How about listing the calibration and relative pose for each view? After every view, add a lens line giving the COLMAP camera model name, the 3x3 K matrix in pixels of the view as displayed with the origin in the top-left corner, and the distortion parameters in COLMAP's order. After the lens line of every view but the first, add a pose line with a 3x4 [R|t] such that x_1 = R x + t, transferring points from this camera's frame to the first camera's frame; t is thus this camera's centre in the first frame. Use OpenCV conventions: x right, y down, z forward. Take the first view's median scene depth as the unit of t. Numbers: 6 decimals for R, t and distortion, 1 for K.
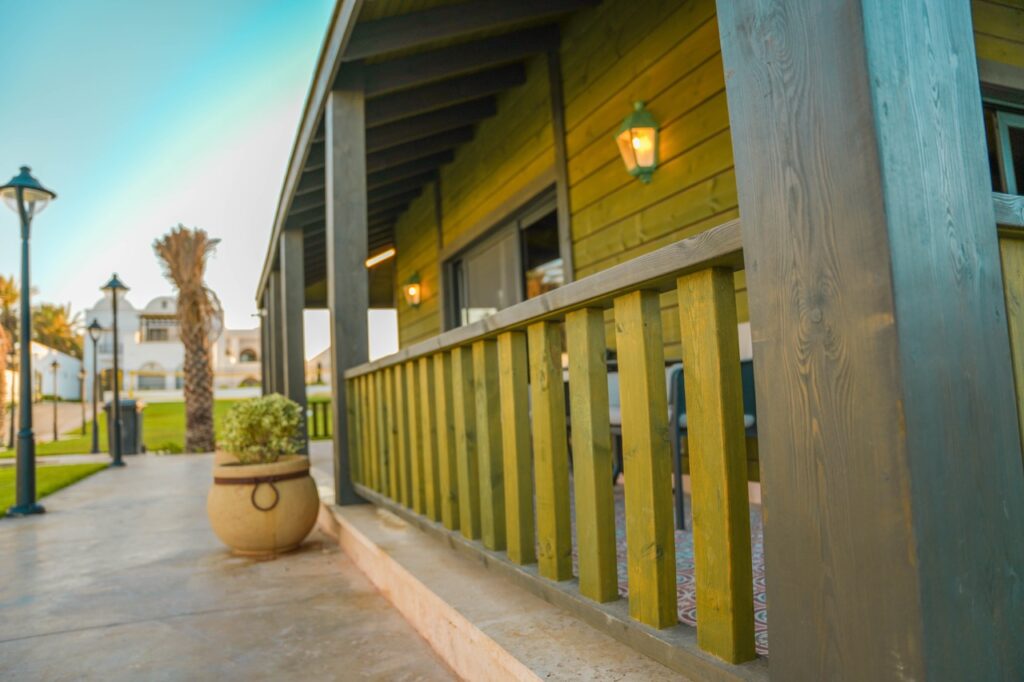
lens RADIAL K [[696.3, 0, 518.6], [0, 696.3, 341.1], [0, 0, 1]] dist [-0.145640, 0.079229]
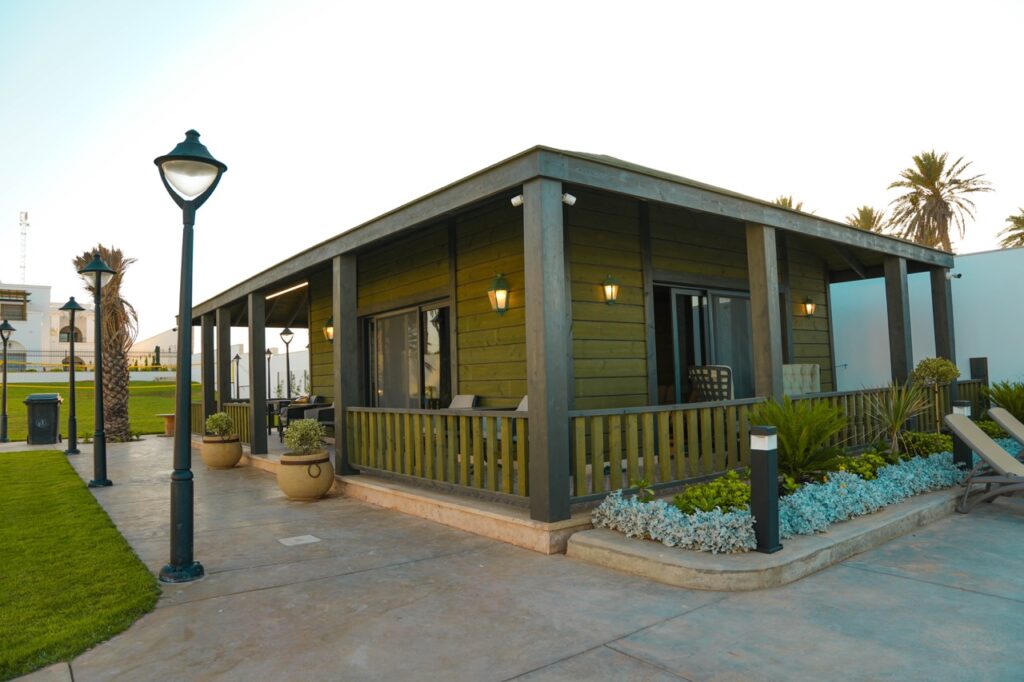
lens RADIAL K [[696.3, 0, 518.6], [0, 696.3, 341.1], [0, 0, 1]] dist [-0.145640, 0.079229]
pose [[0.969568, 0.040644, 0.241426, -0.206538], [-0.045022, 0.998906, 0.012647, -0.151285], [-0.240648, -0.023132, 0.970337, -0.805644]]
